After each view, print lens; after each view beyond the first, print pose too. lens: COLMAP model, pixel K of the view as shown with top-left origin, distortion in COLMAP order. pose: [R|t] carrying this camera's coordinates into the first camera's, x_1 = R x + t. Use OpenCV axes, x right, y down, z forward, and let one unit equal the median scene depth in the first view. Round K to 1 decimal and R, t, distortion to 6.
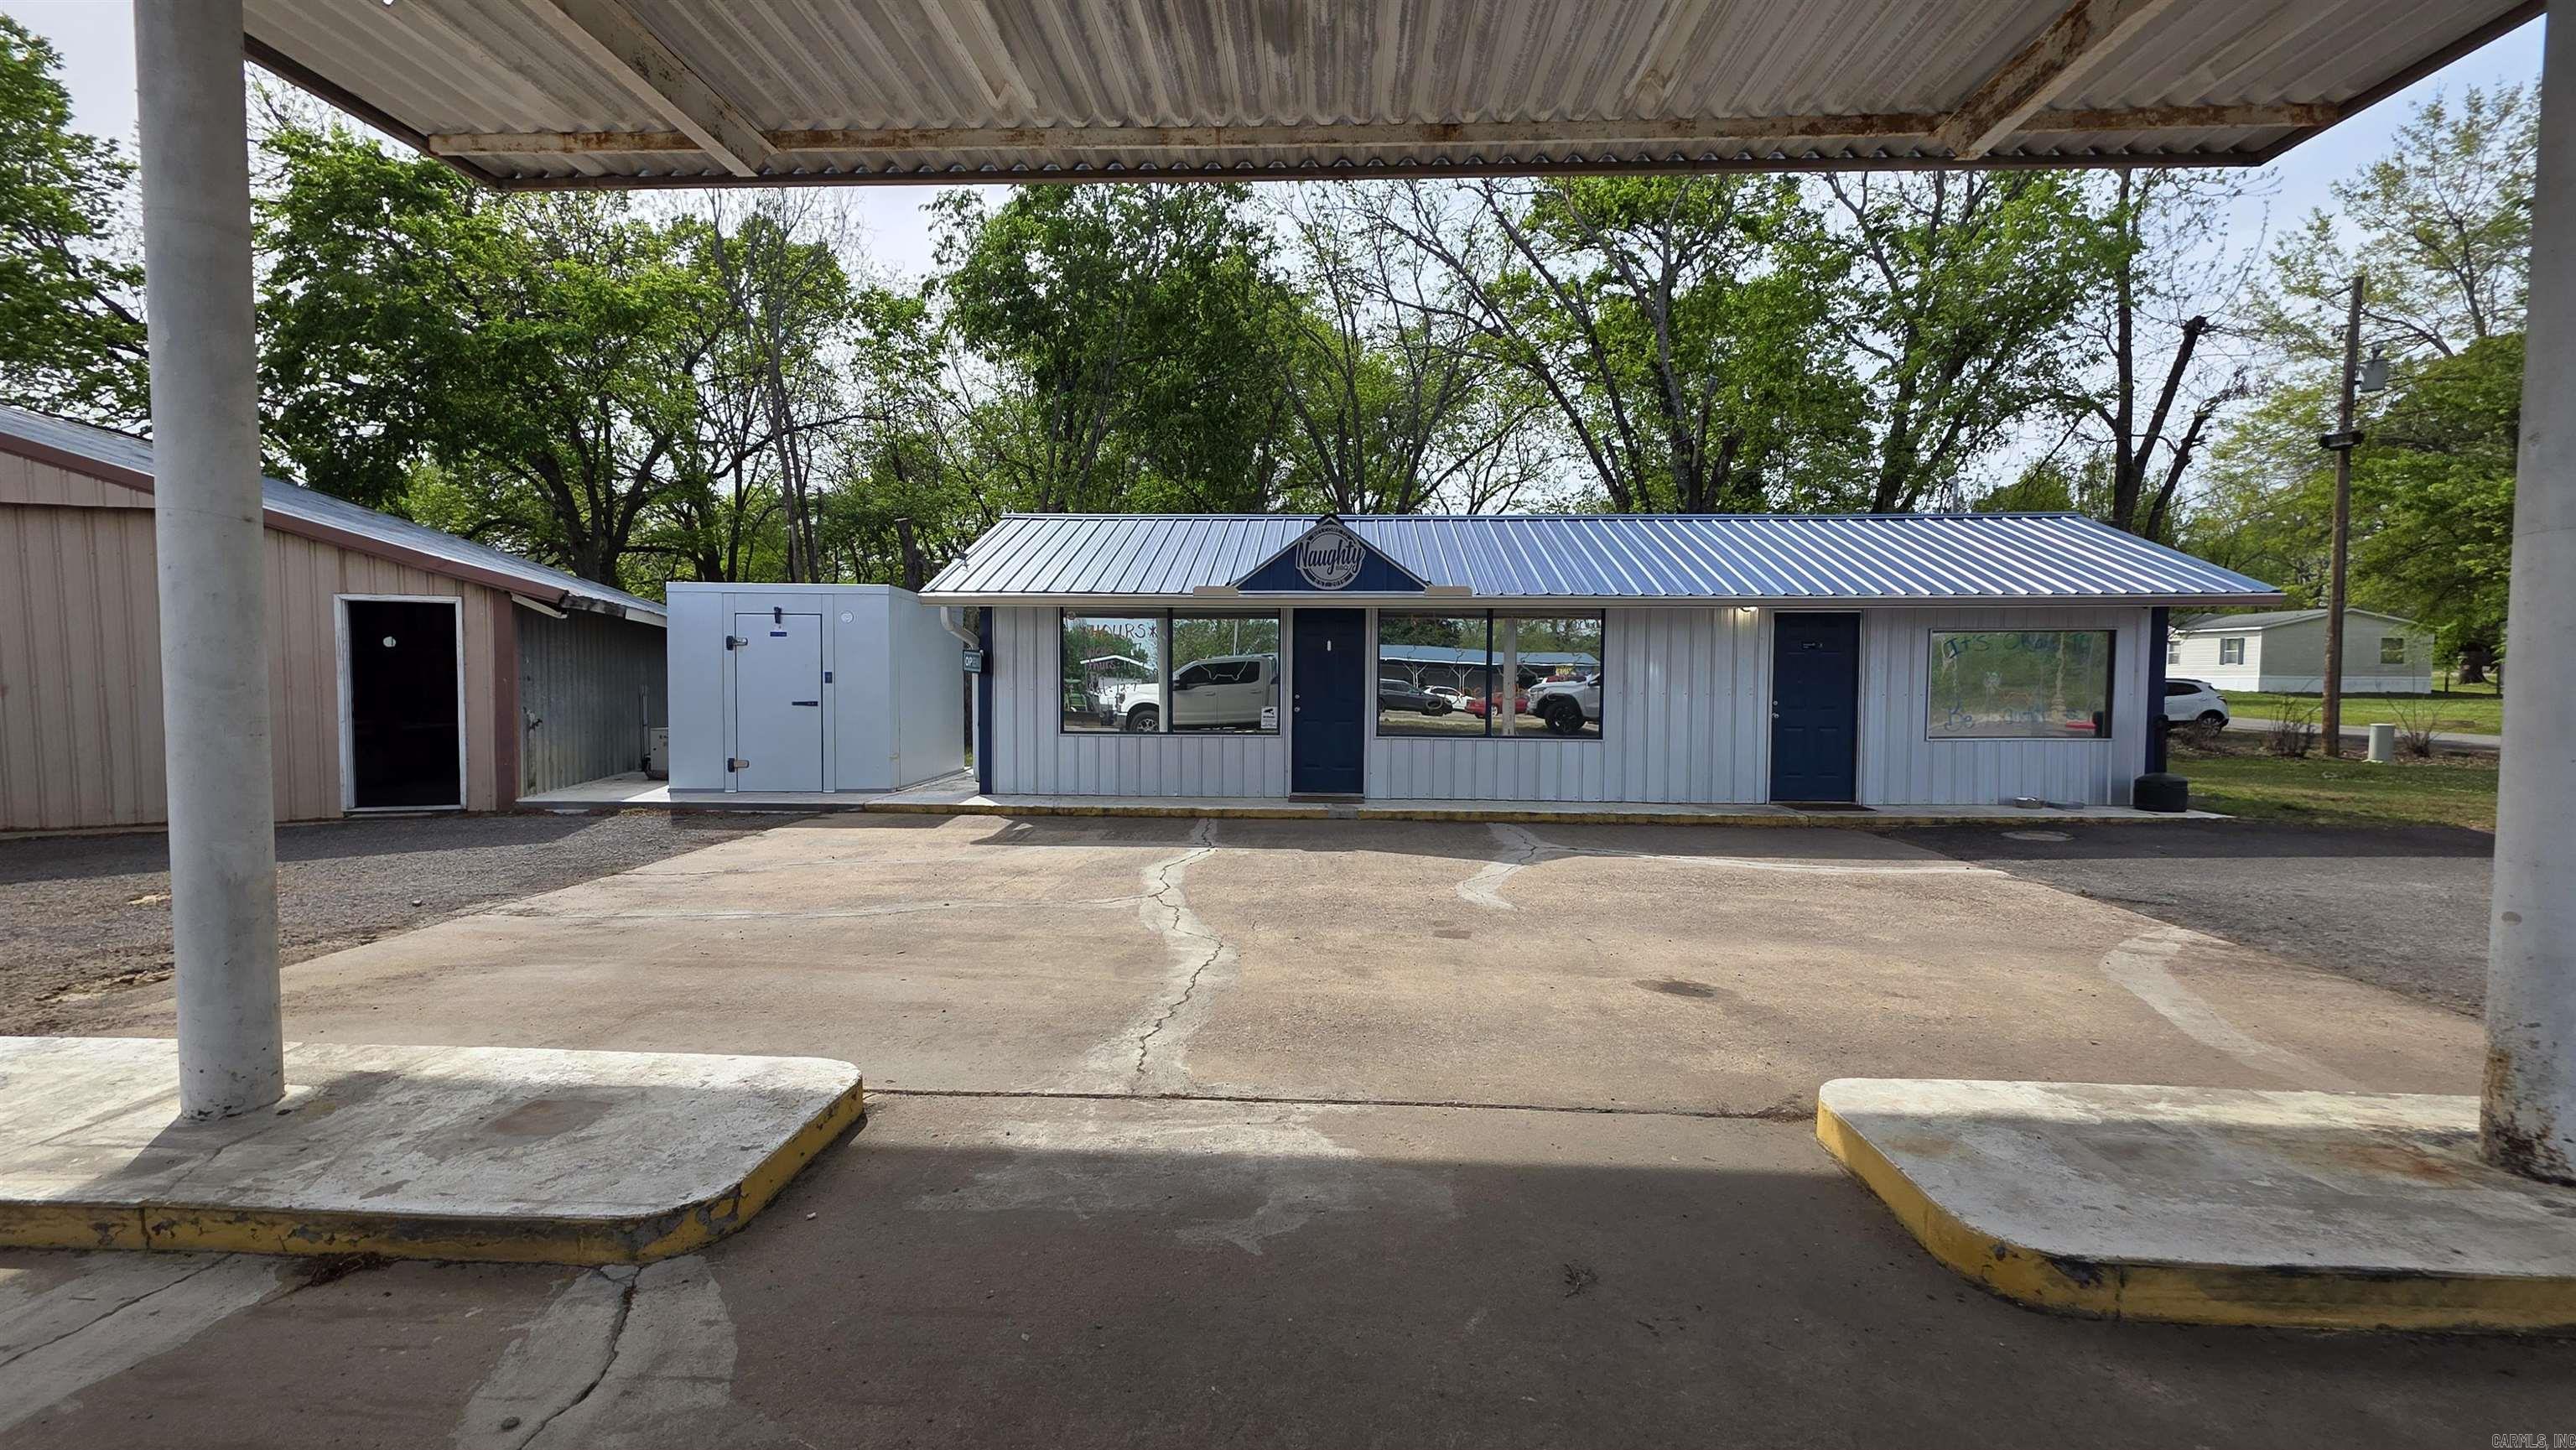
lens RADIAL K [[1032.4, 0, 1298.4], [0, 1032.4, 726.3], [0, 0, 1]] dist [0.003958, 0.000303]
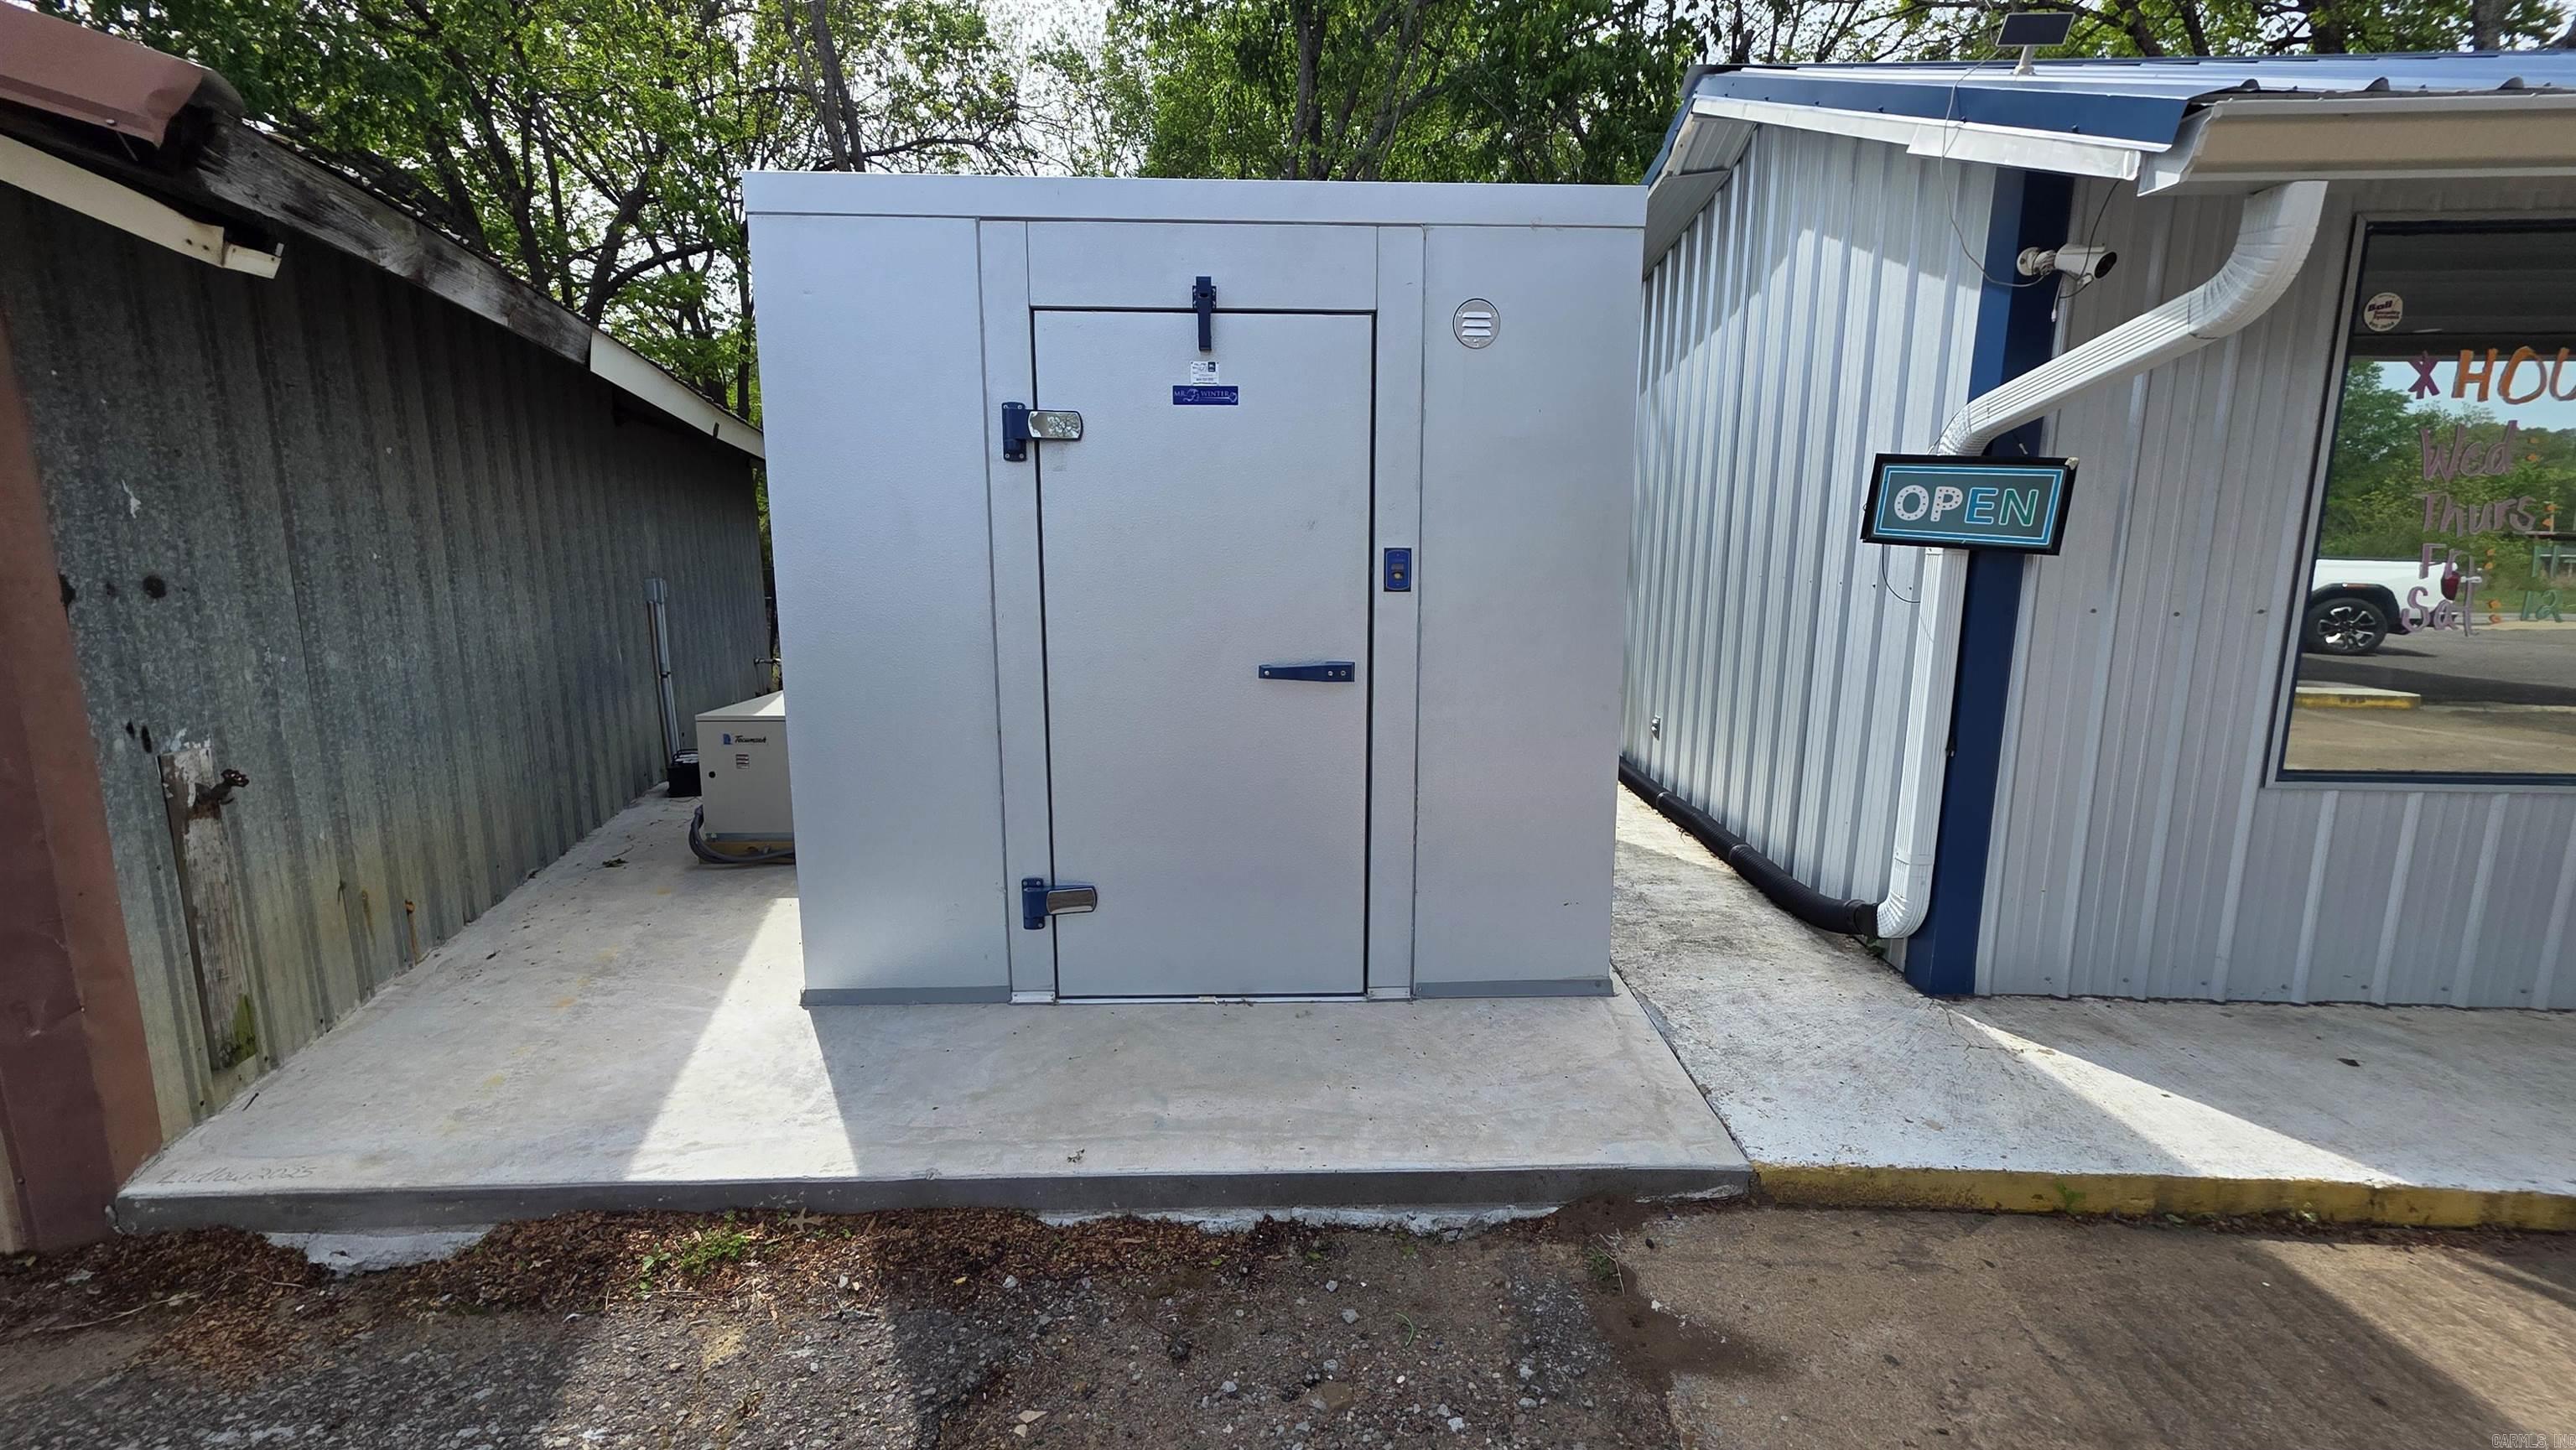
lens RADIAL K [[1032.4, 0, 1302.0], [0, 1032.4, 726.8], [0, 0, 1]] dist [0.003958, 0.000303]
pose [[0.999977, 0.004060, 0.005471, -0.480154], [-0.004811, 0.989417, 0.145019, -0.045920], [-0.004825, -0.145042, 0.989414, 0.739304]]
